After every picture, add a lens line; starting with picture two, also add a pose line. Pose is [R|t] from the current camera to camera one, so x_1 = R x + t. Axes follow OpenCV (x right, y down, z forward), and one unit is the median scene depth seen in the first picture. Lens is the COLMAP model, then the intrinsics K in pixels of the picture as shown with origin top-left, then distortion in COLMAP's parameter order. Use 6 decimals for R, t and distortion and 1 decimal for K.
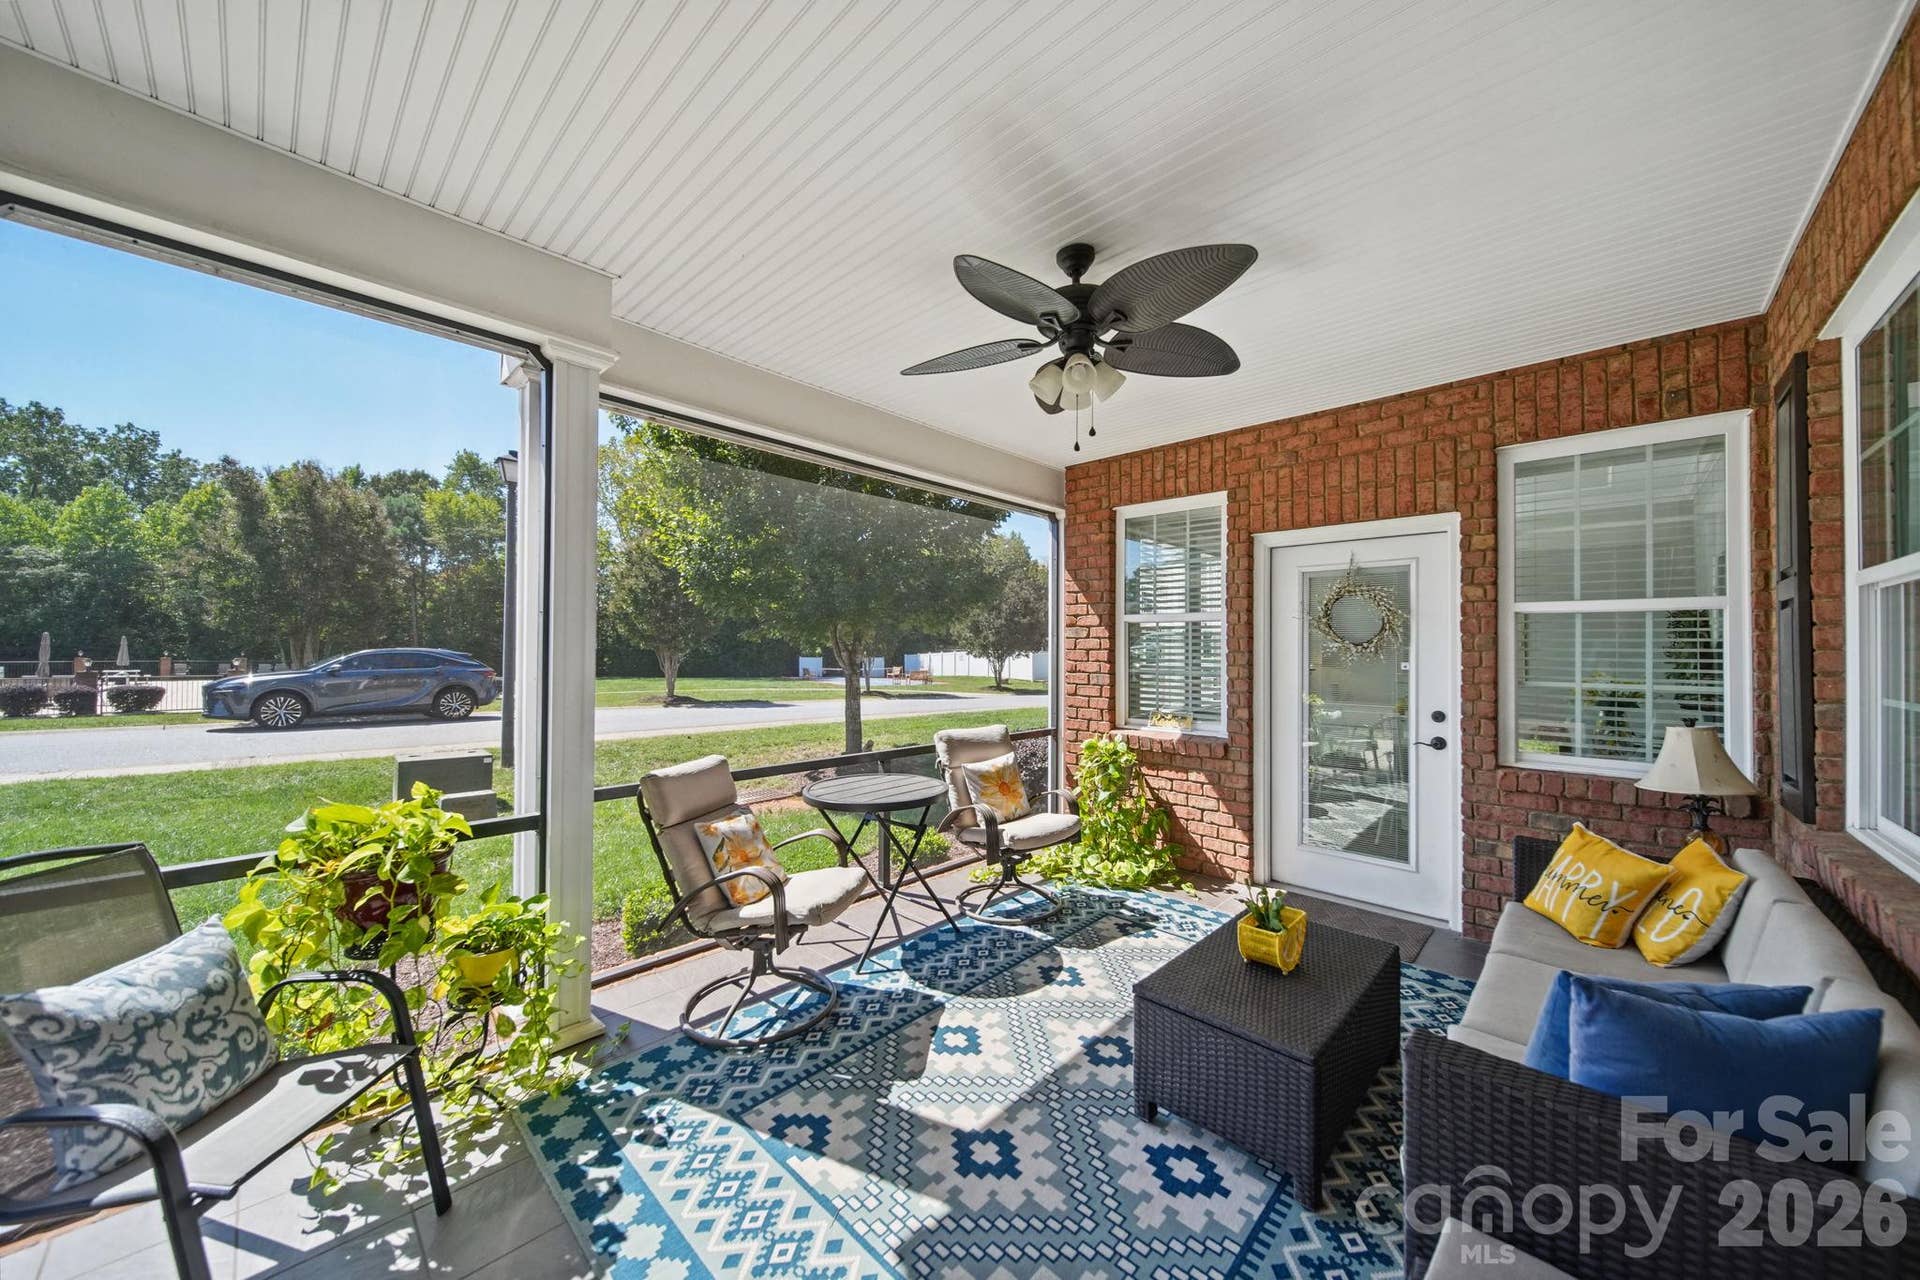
lens RADIAL K [[684.7, 0, 956.6], [0, 684.7, 638.4], [0, 0, 1]] dist [0.005490, -0.002432]
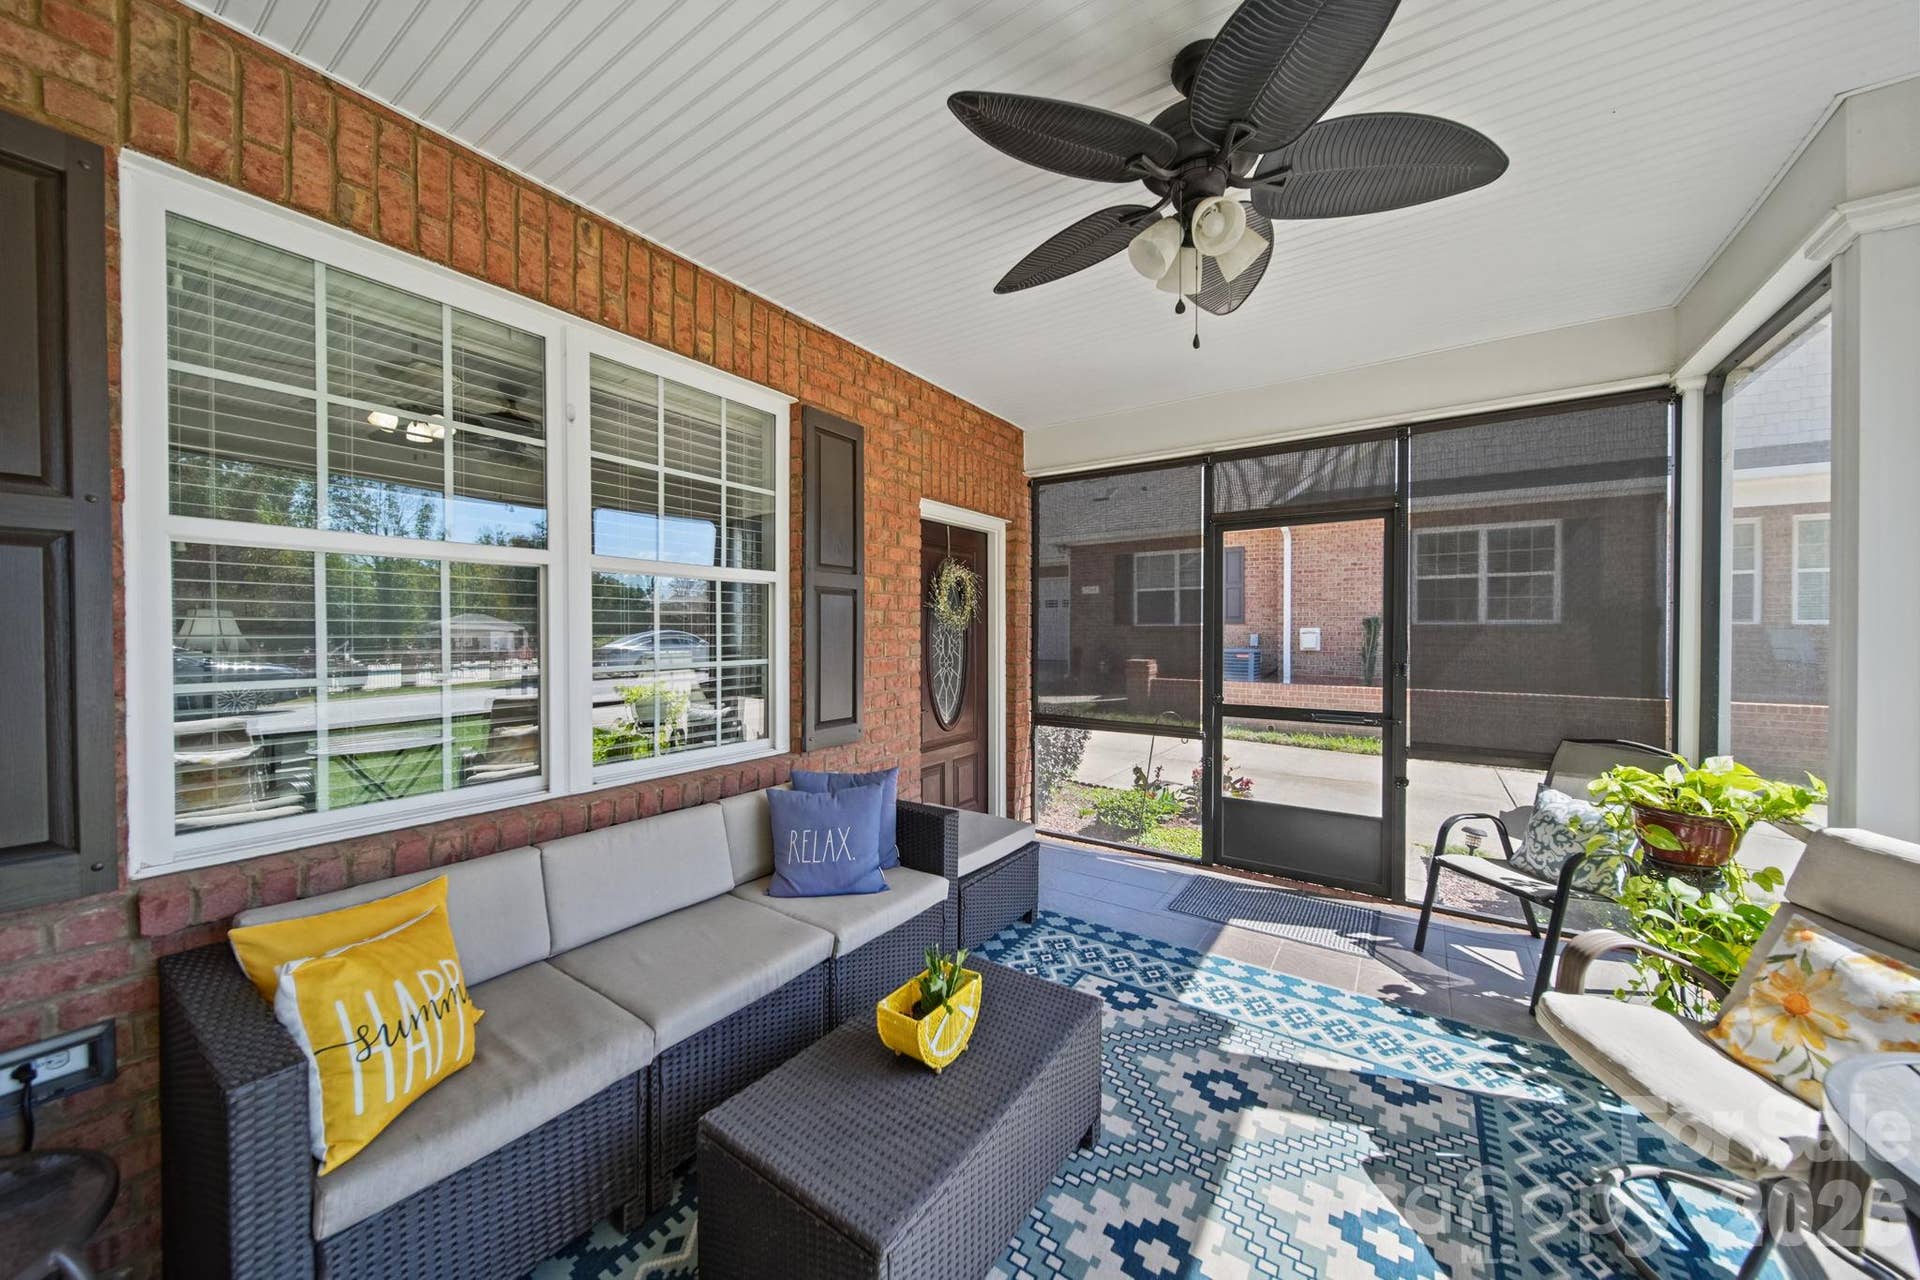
lens RADIAL K [[684.7, 0, 956.6], [0, 684.7, 638.4], [0, 0, 1]] dist [0.005490, -0.002432]
pose [[-0.987106, -0.004177, -0.160013, 0.640286], [-0.003623, 0.999986, -0.003753, 0.028566], [0.160026, -0.003125, -0.987108, 2.005297]]
